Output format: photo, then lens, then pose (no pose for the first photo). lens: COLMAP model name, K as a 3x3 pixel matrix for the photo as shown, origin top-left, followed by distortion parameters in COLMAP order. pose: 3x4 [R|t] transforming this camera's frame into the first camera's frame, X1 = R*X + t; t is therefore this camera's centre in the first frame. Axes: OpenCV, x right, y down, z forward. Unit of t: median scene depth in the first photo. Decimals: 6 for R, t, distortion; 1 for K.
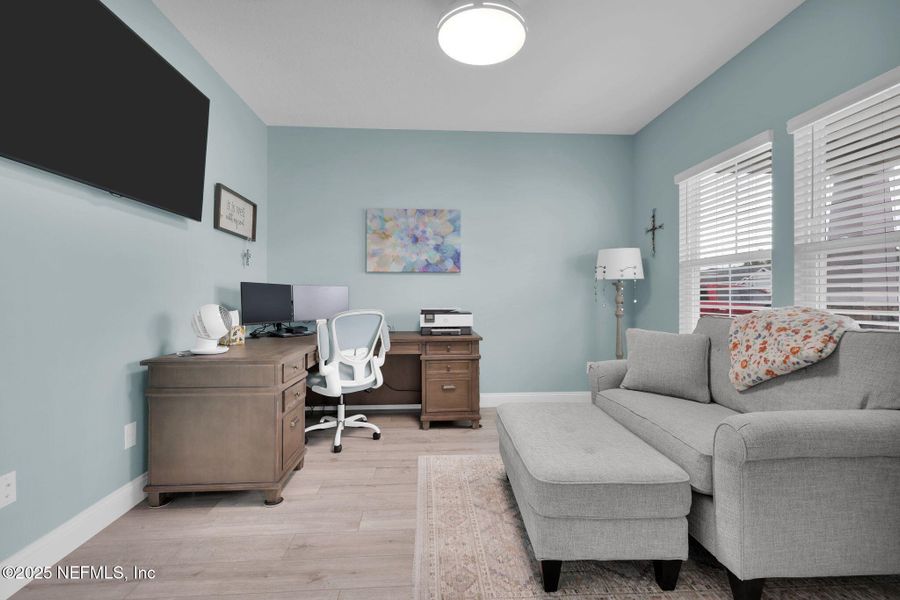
lens RADIAL K [[414.3, 0, 448.7], [0, 414.3, 302.2], [0, 0, 1]] dist [0.004912, 0.000150]
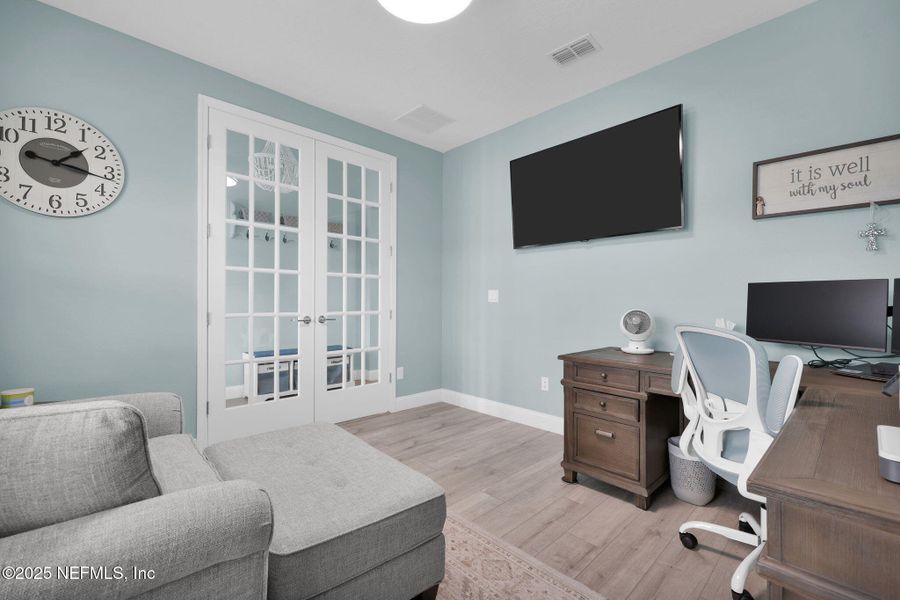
lens RADIAL K [[390.7, 0, 450.4], [0, 390.7, 298.2], [0, 0, 1]] dist [0.001608, 0.000109]
pose [[-0.770821, -0.006850, -0.637015, 0.309845], [-0.009222, 0.999957, 0.000407, -0.012601], [0.636985, 0.006188, -0.770851, 0.951548]]
